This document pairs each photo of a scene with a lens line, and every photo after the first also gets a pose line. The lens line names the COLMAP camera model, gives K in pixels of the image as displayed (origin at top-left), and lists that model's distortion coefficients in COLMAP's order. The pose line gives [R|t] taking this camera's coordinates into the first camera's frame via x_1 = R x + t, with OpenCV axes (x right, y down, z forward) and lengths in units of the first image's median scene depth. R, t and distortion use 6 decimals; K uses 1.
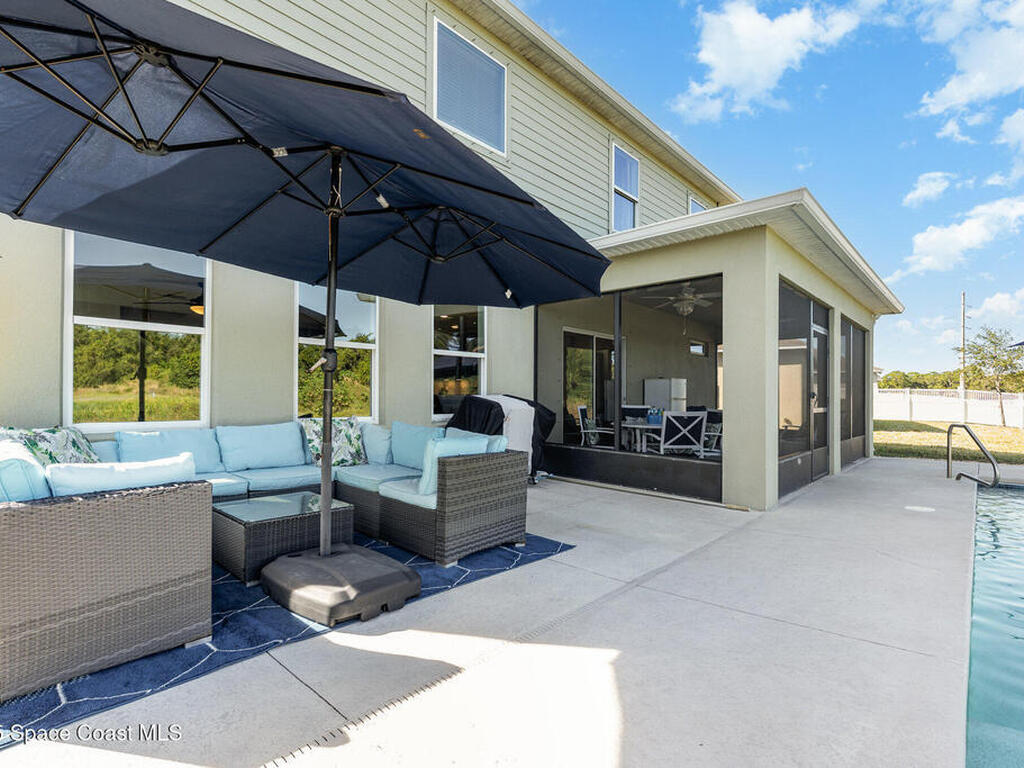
lens RADIAL K [[510.3, 0, 516.2], [0, 510.3, 388.3], [0, 0, 1]] dist [-0.003614, -0.000346]
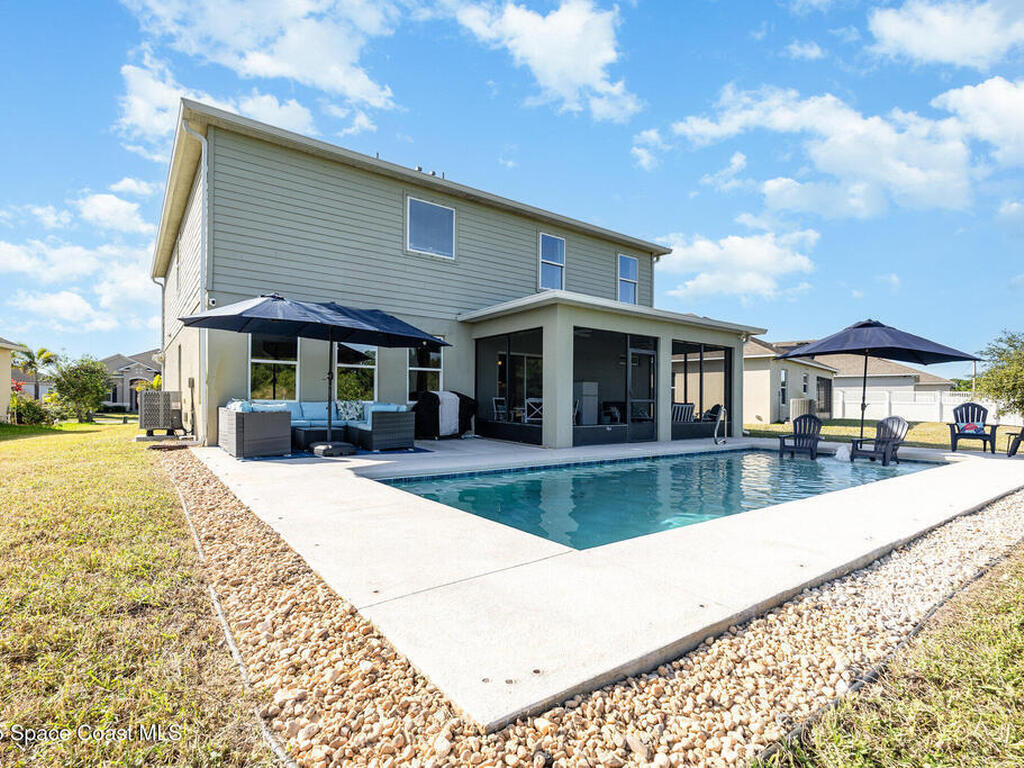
lens RADIAL K [[510.3, 0, 516.2], [0, 510.3, 388.3], [0, 0, 1]] dist [-0.003614, -0.000346]
pose [[0.981602, -0.003334, -0.190908, 0.628915], [0.001150, 0.999933, -0.011549, 0.026624], [0.190934, 0.011117, 0.981540, -0.847936]]
